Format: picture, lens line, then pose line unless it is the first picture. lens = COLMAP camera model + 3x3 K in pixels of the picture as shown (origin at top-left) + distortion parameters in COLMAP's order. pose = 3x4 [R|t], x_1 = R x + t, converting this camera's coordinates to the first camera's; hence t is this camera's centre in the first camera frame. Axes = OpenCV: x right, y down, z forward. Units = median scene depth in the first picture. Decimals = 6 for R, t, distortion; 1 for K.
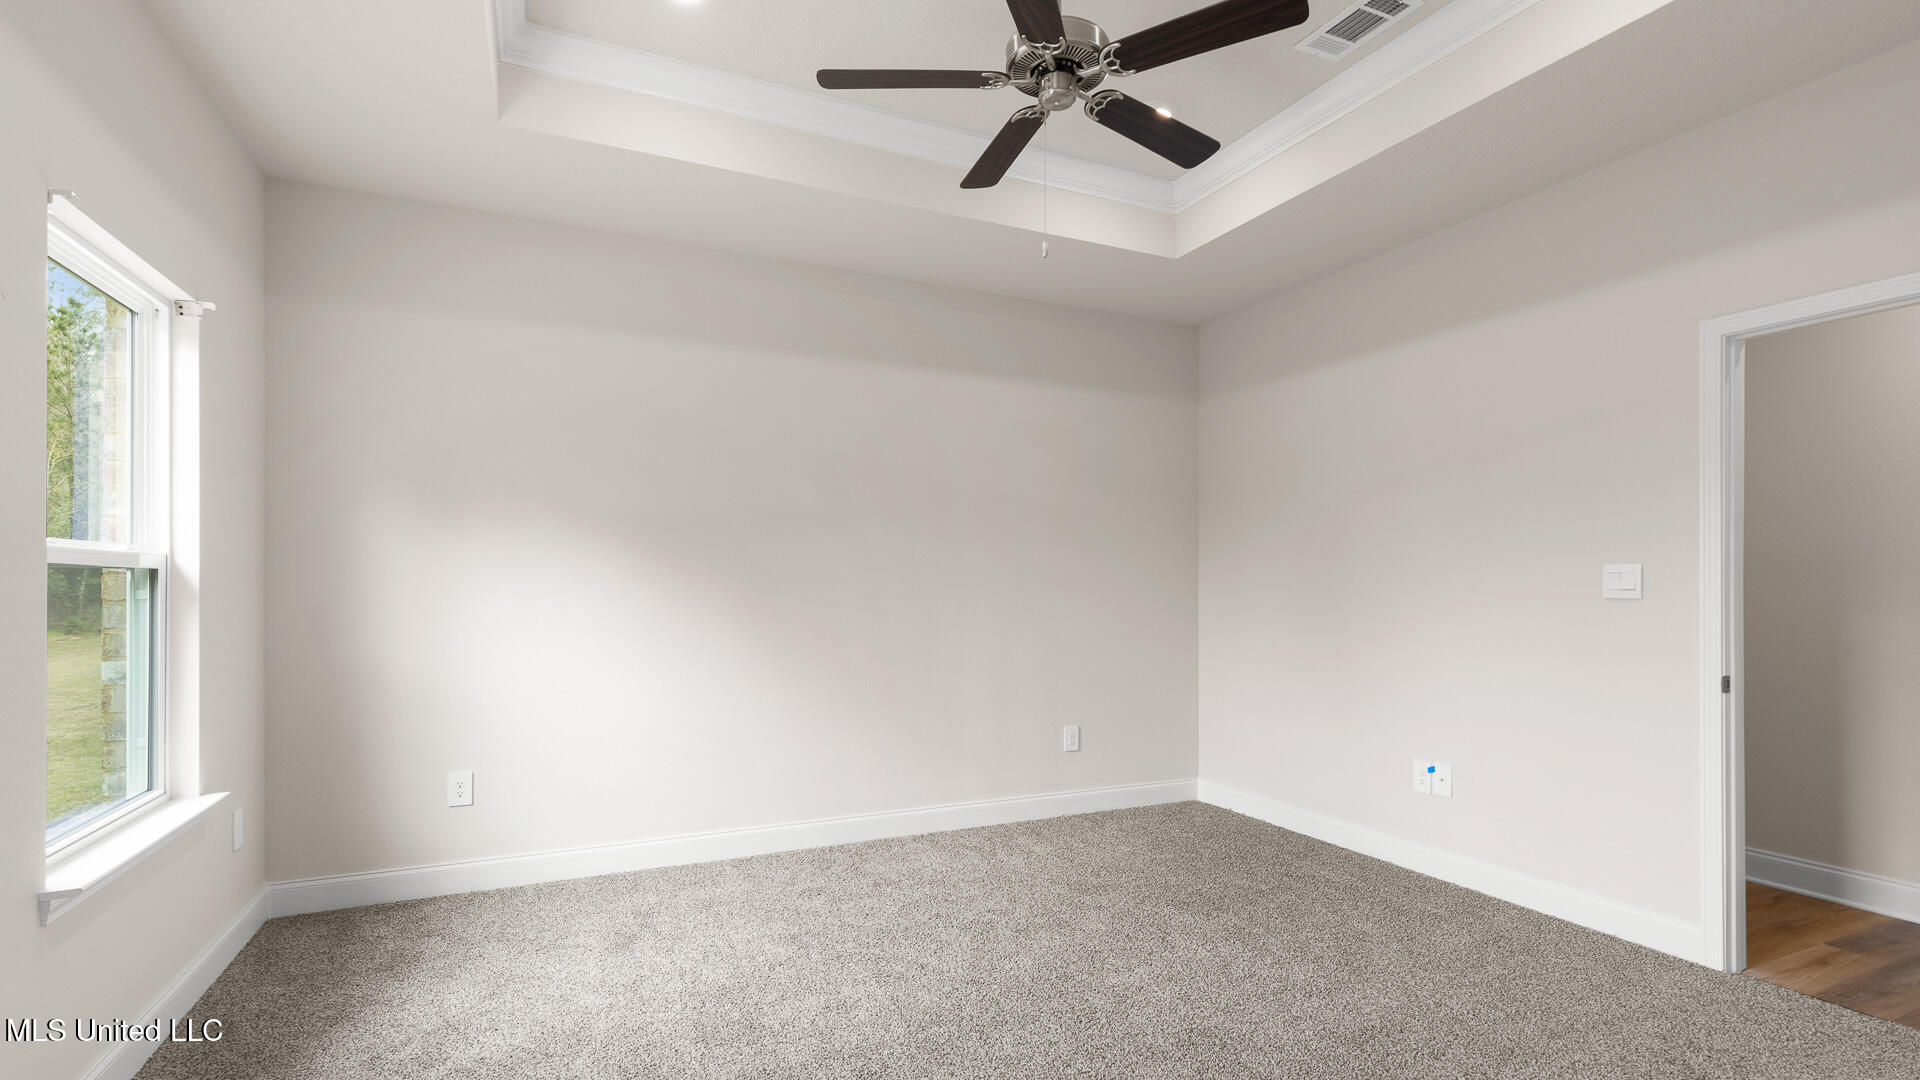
lens RADIAL K [[881.7, 0, 966.3], [0, 881.7, 583.6], [0, 0, 1]] dist [-0.001027, -0.000225]
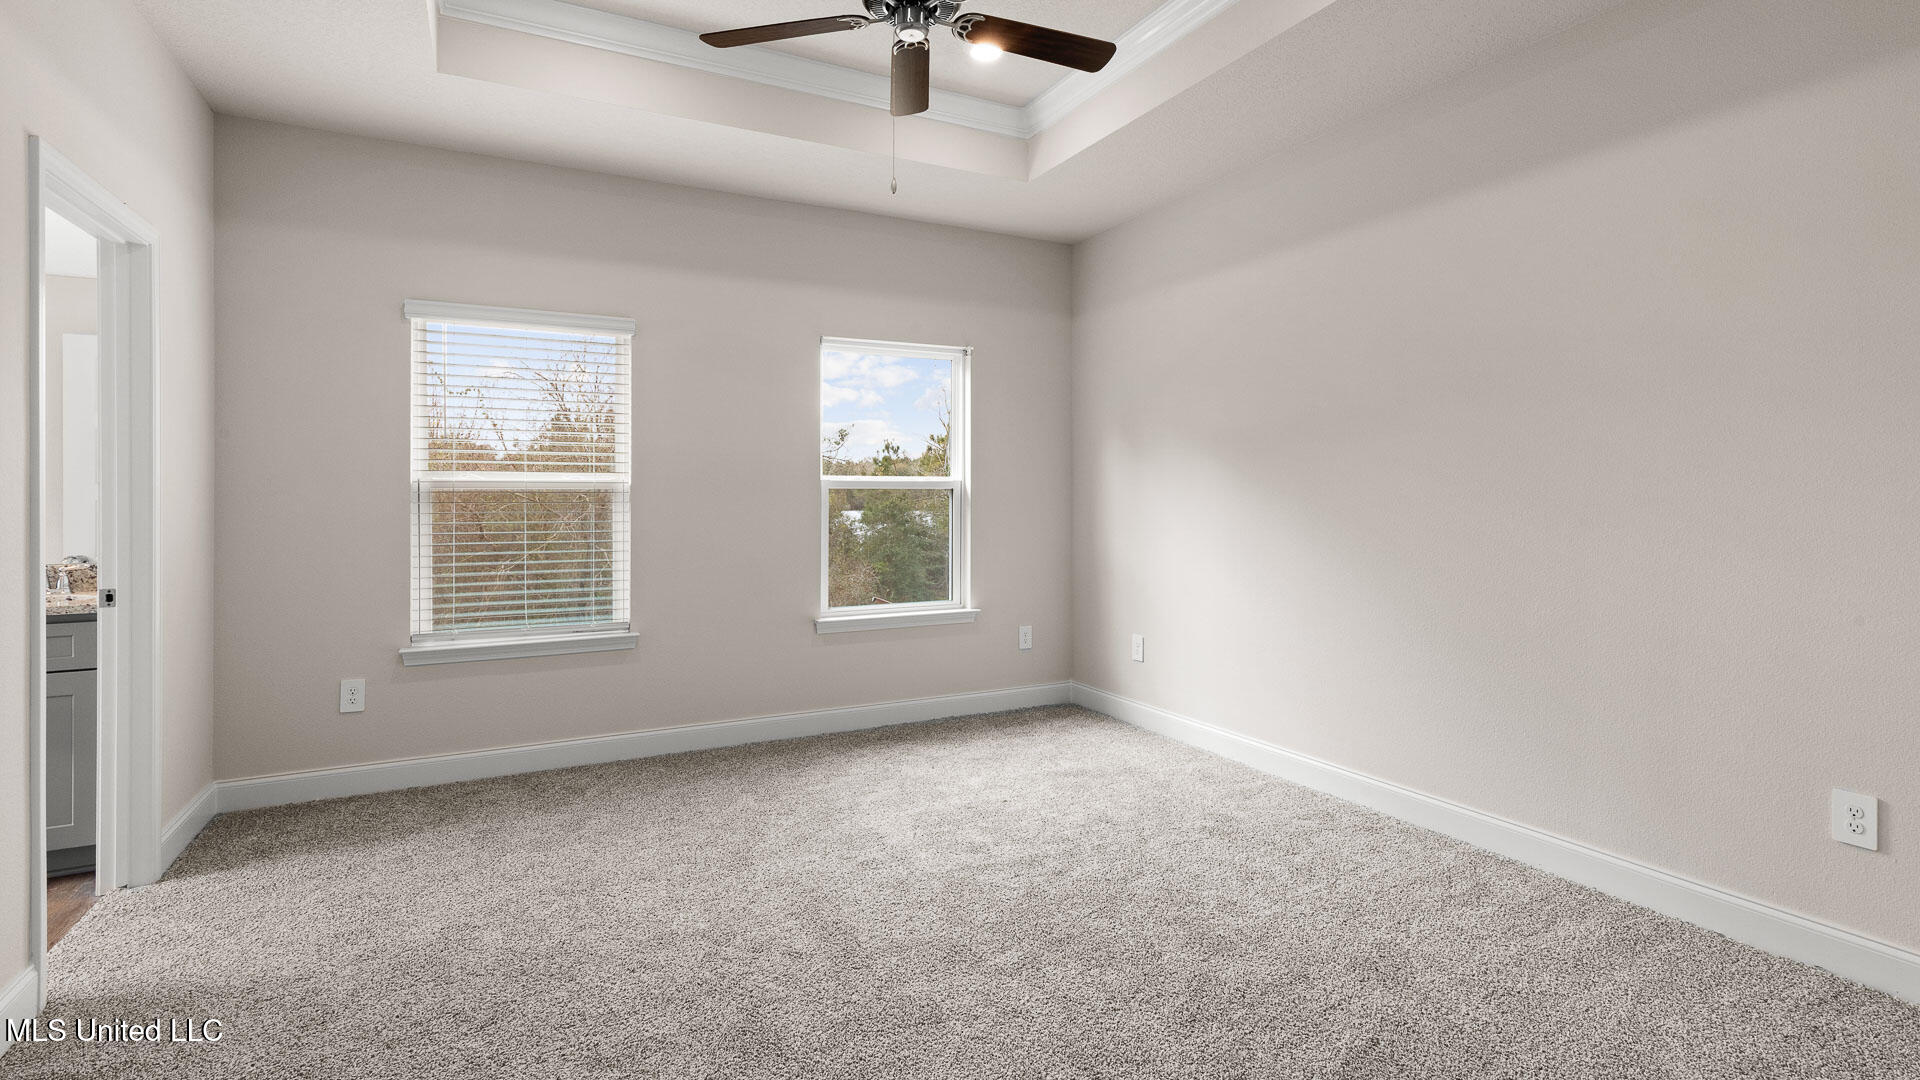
lens RADIAL K [[893.3, 0, 964.0], [0, 893.3, 517.8], [0, 0, 1]] dist [0.009222, -0.000004]
pose [[0.041466, 0.019181, -0.998956, 0.939051], [0.005550, 0.999796, 0.019427, 0.006561], [0.999124, -0.006350, 0.041351, 0.828827]]
